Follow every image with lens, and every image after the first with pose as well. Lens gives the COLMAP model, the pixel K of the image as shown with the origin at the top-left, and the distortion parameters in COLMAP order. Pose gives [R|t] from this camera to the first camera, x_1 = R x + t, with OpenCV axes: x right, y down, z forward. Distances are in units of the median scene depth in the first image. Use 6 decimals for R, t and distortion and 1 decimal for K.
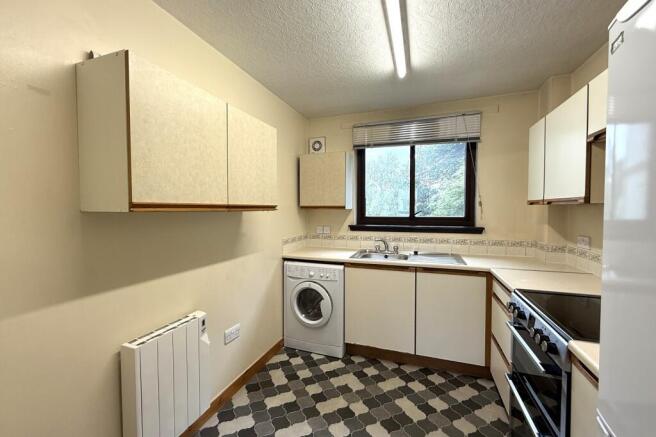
lens RADIAL K [[260.6, 0, 323.0], [0, 260.6, 215.8], [0, 0, 1]] dist [-0.002294, -0.000081]
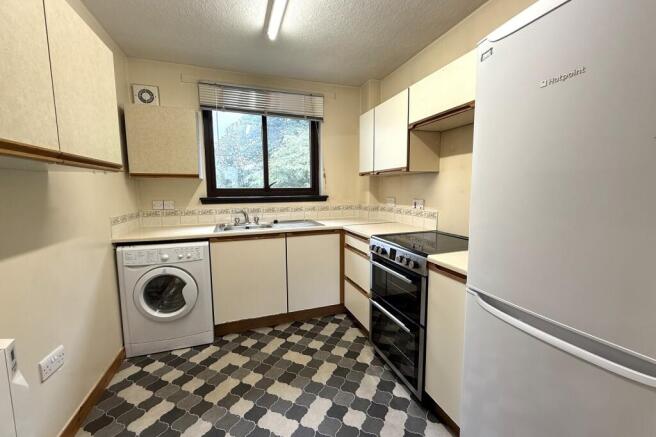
lens RADIAL K [[260.6, 0, 324.3], [0, 260.6, 215.4], [0, 0, 1]] dist [-0.002294, -0.000081]
pose [[0.775229, -0.065891, 0.628234, -0.166785], [0.018887, 0.996518, 0.081211, 0.040579], [-0.631398, -0.051092, 0.773774, 0.078573]]
